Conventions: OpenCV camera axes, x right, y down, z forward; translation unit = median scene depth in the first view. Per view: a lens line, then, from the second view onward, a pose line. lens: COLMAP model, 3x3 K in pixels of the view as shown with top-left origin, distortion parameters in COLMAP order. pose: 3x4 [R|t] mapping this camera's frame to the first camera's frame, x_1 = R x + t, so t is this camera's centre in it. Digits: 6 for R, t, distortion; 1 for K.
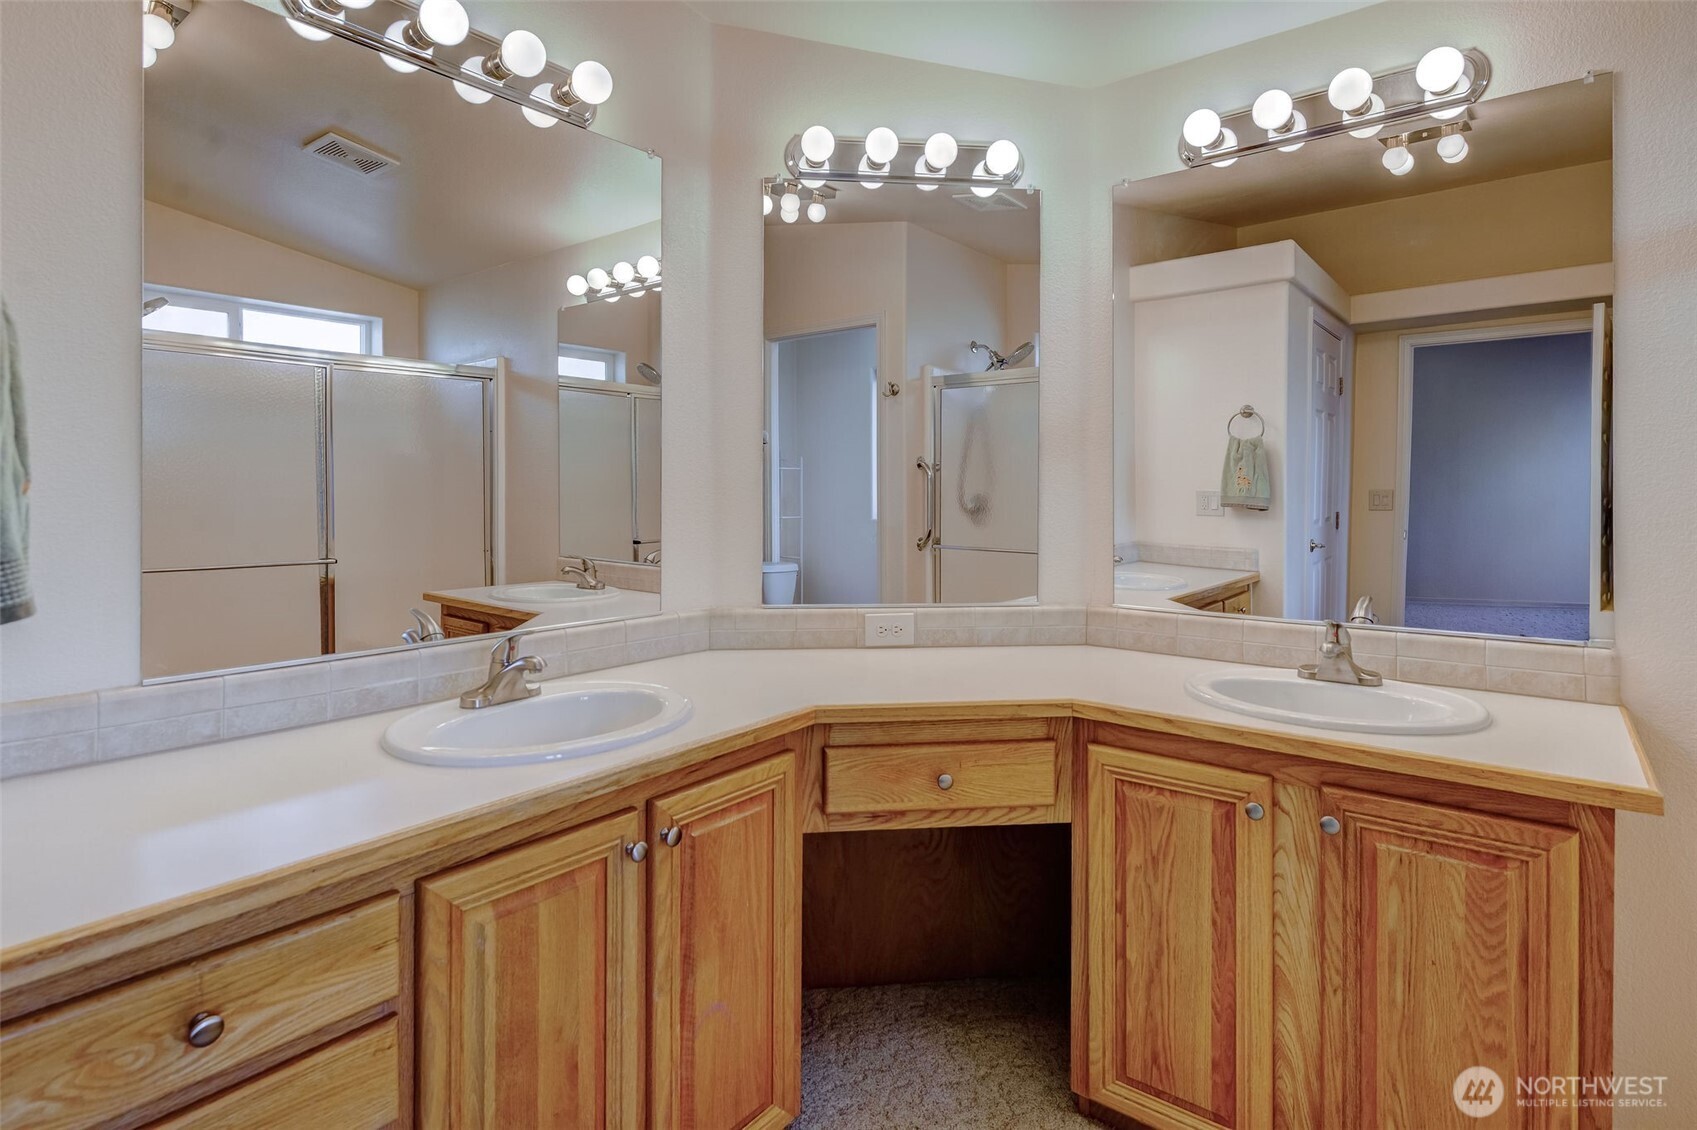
lens RADIAL K [[873.6, 0, 847.3], [0, 873.6, 496.6], [0, 0, 1]] dist [-0.002391, -0.000365]
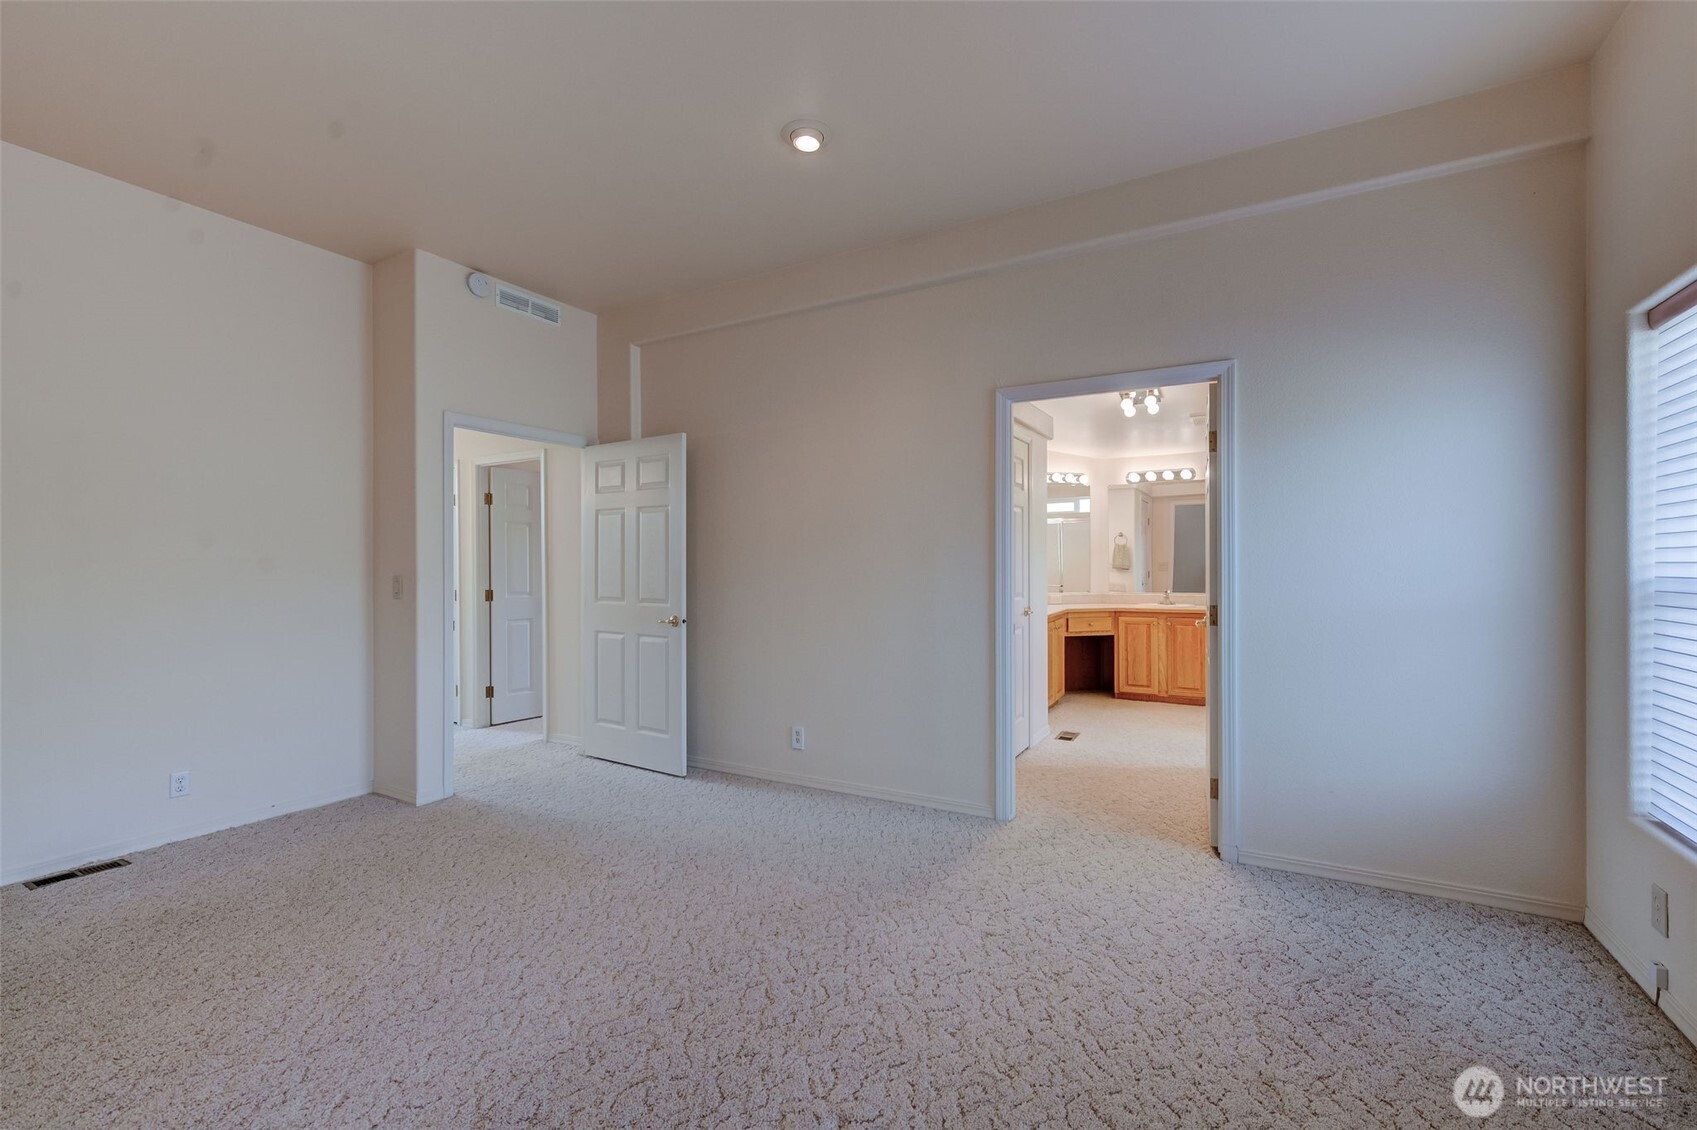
lens RADIAL K [[723.8, 0, 848.5], [0, 723.8, 565.0], [0, 0, 1]] dist [0.000066, -0.000001]
pose [[0.986217, -0.005322, 0.165371, -1.804175], [0.006552, 0.999955, -0.006891, 0.021998], [-0.165327, 0.007880, 0.986207, -2.608780]]
